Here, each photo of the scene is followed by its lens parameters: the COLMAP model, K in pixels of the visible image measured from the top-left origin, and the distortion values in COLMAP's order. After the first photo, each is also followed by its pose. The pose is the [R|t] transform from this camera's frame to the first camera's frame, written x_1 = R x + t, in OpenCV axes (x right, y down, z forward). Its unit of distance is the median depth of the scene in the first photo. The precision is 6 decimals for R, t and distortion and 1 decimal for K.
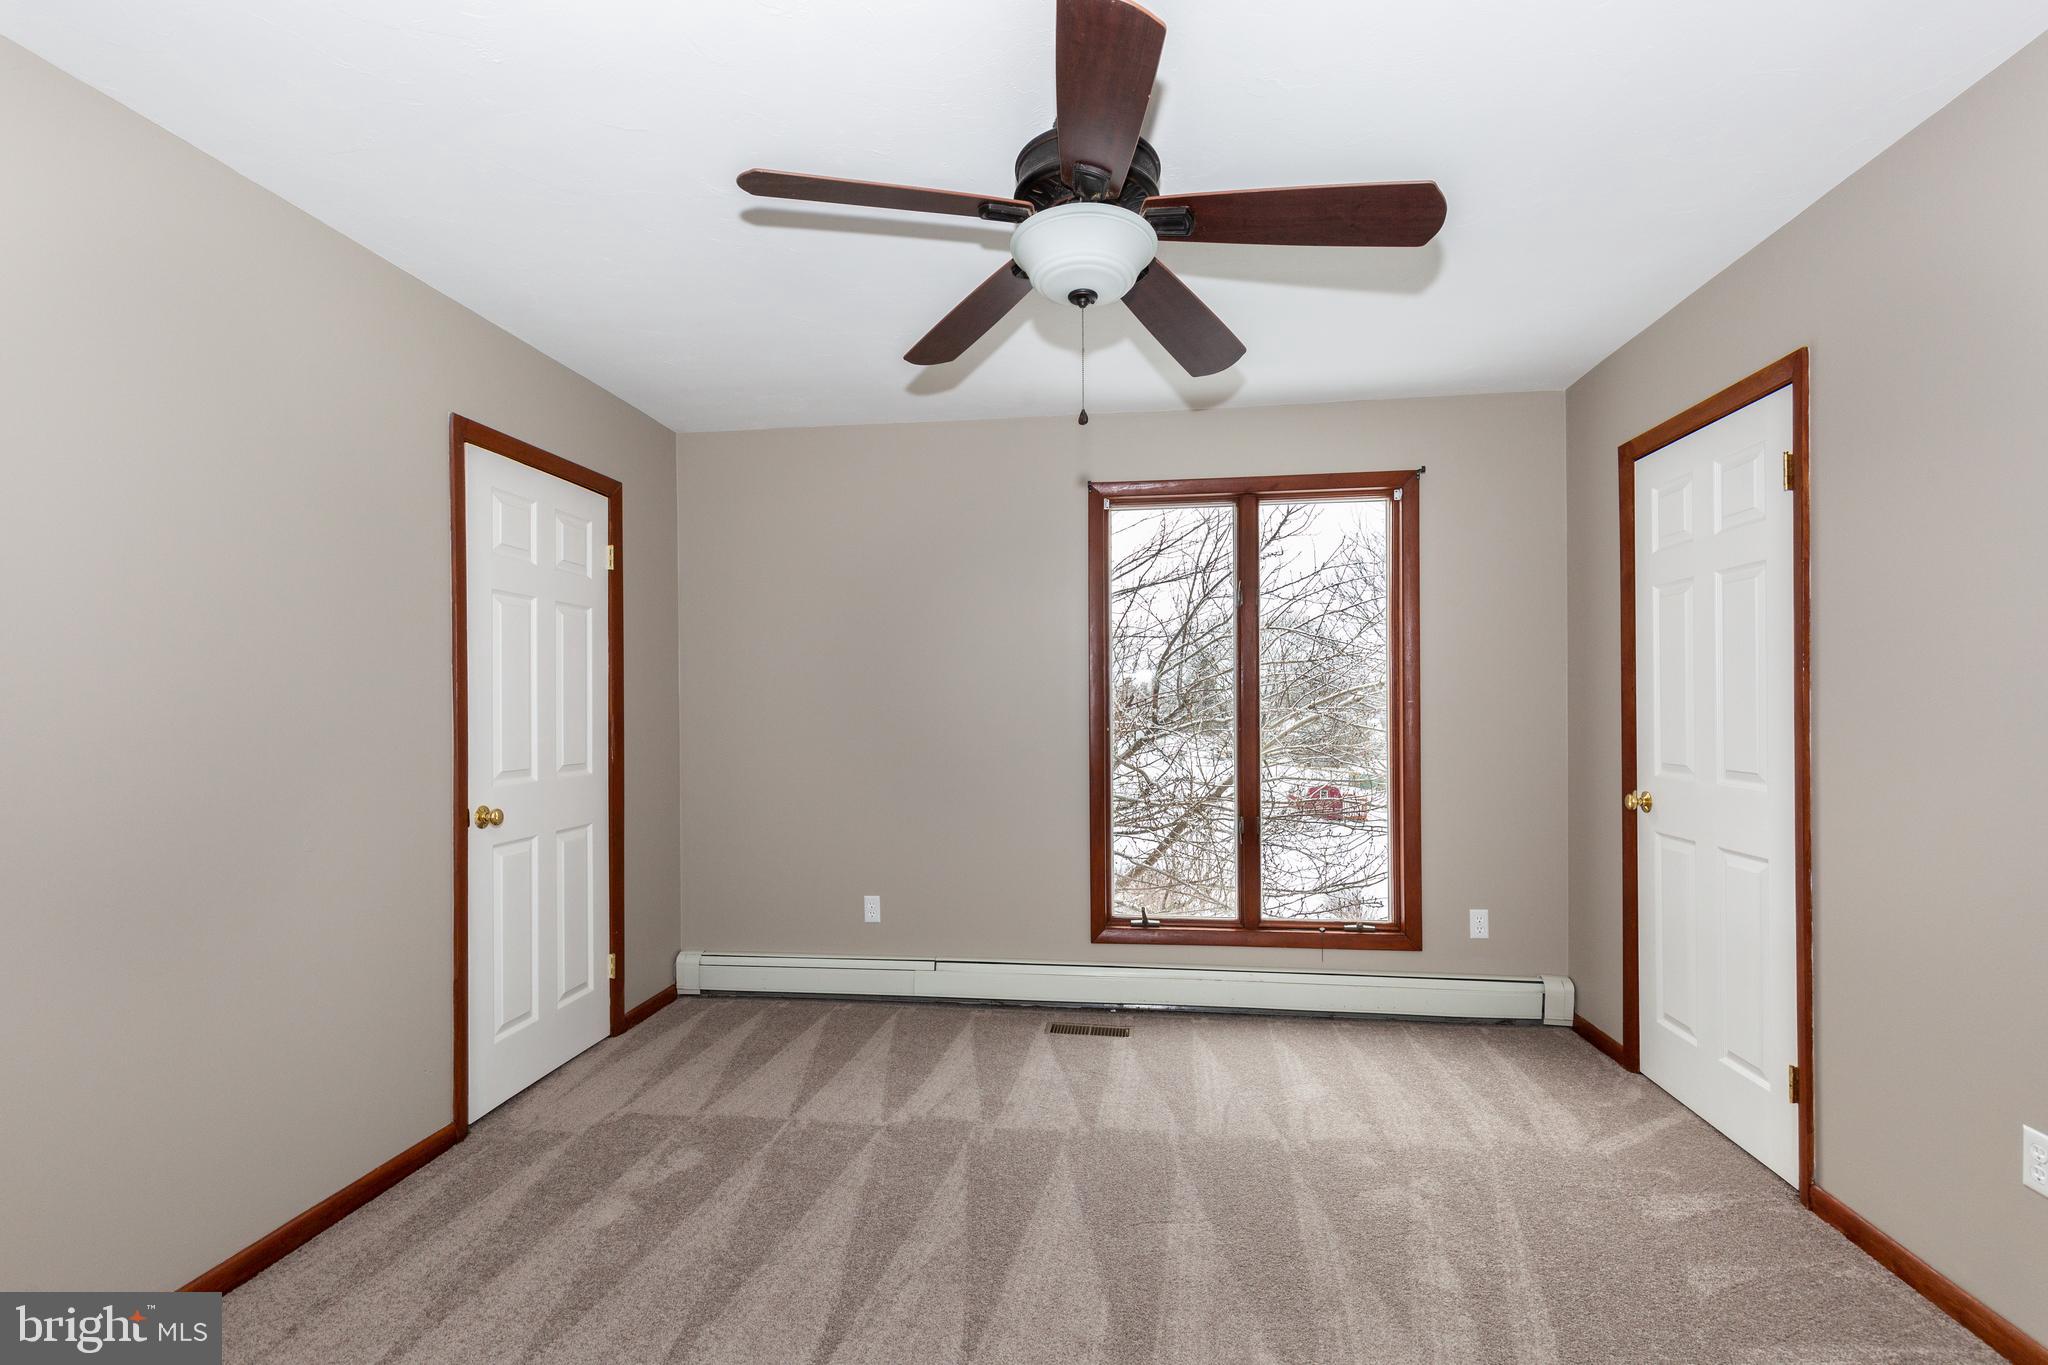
lens RADIAL K [[928.8, 0, 1013.9], [0, 928.8, 708.4], [0, 0, 1]] dist [0.009720, -0.003010]
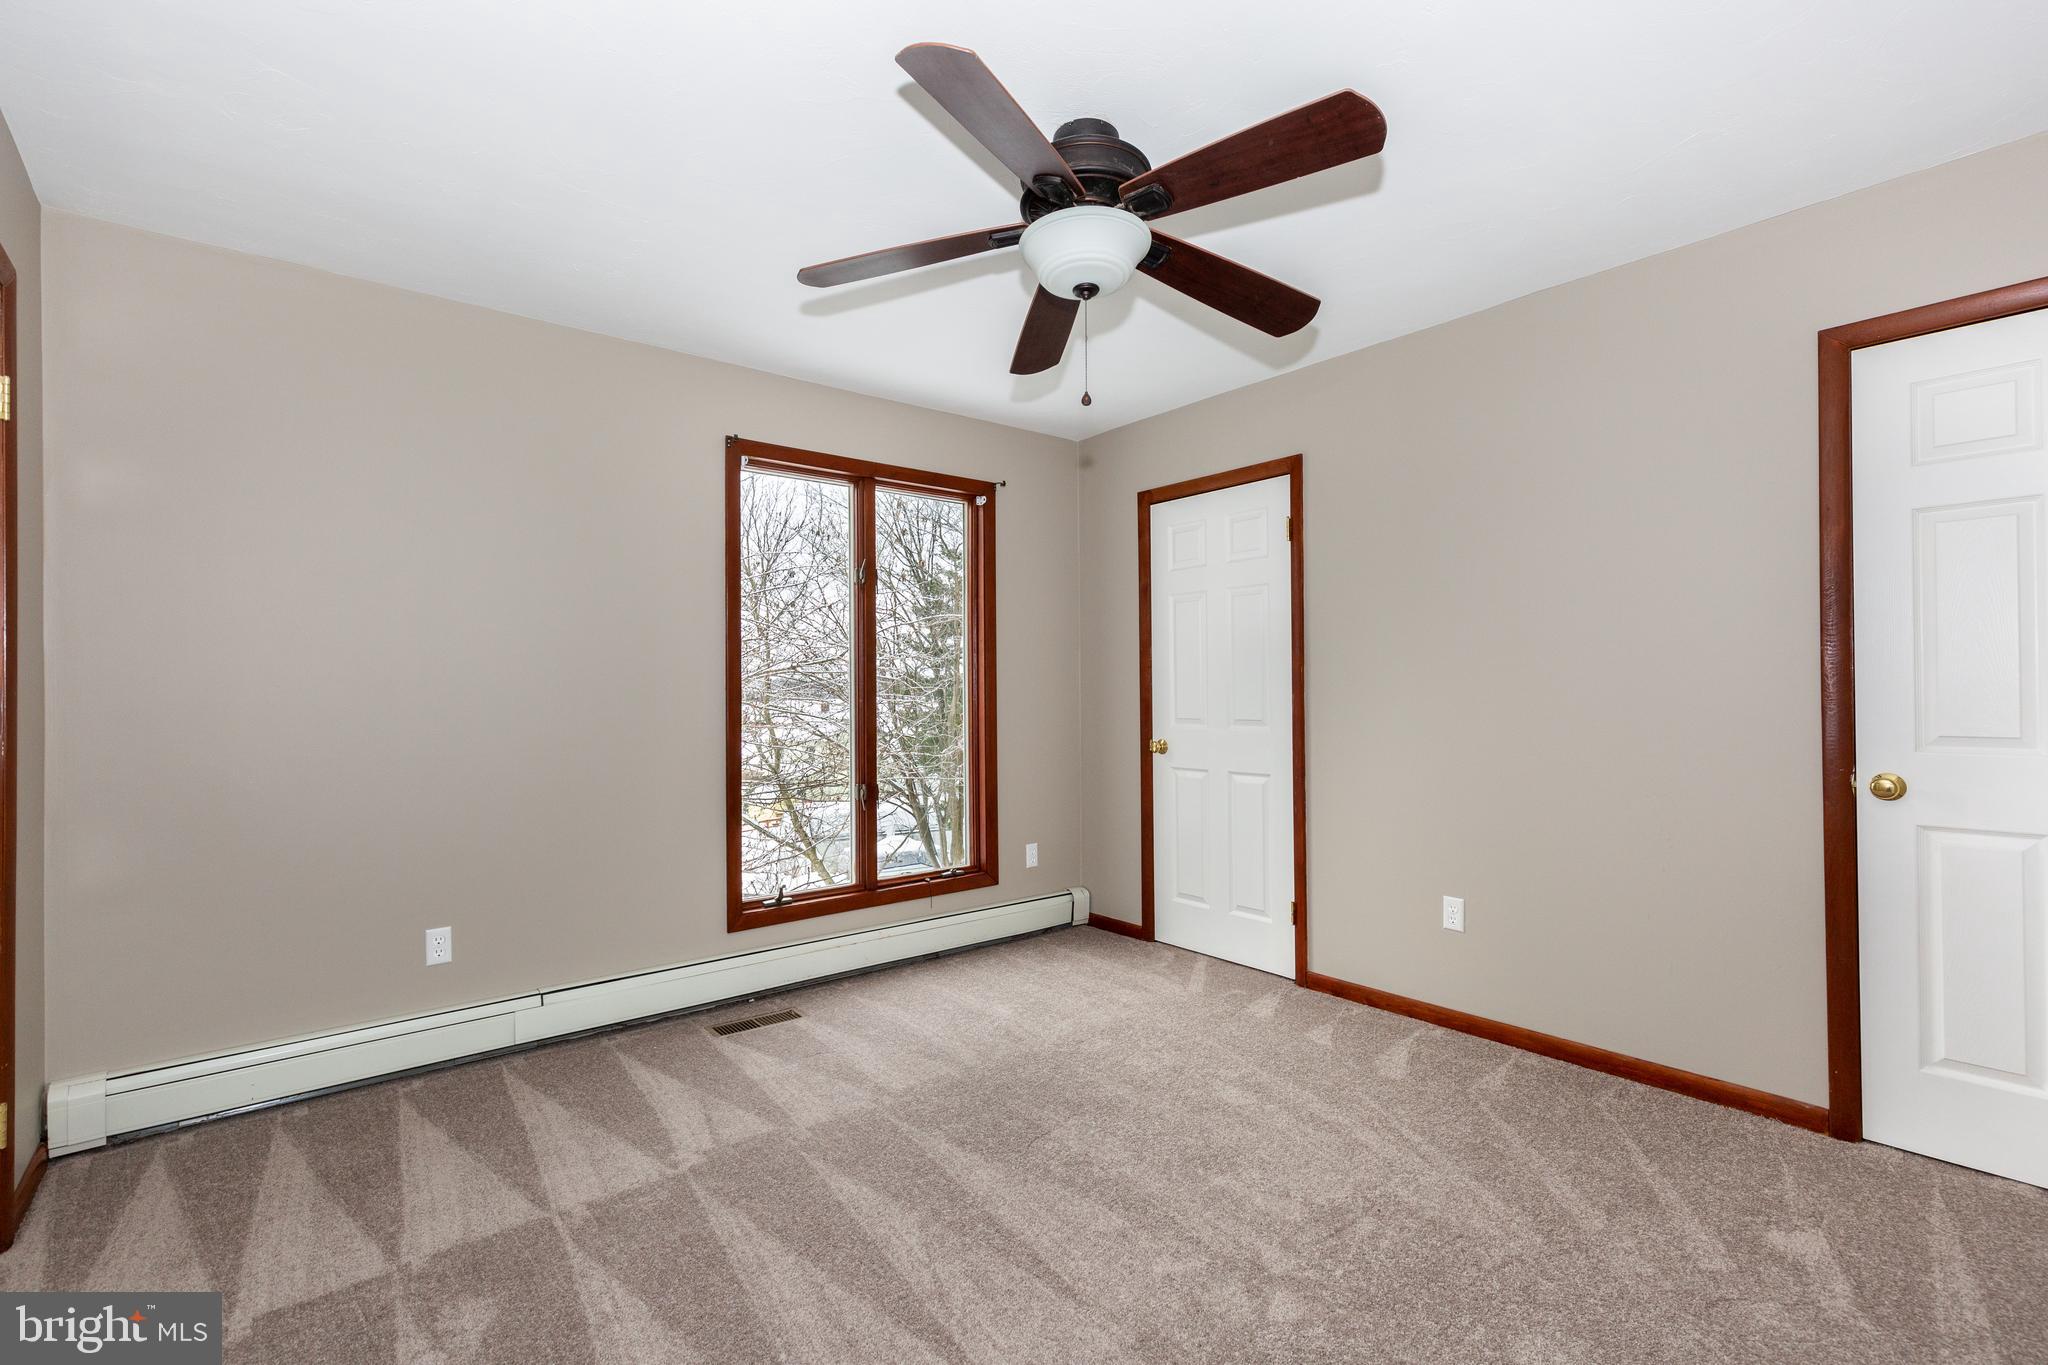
lens RADIAL K [[928.8, 0, 1019.2], [0, 928.8, 675.4], [0, 0, 1]] dist [0.009720, -0.003010]
pose [[0.684222, 0.015967, 0.729099, -0.429885], [0.005322, 0.999624, -0.026886, 0.025867], [-0.729254, 0.022277, 0.683880, 0.166526]]
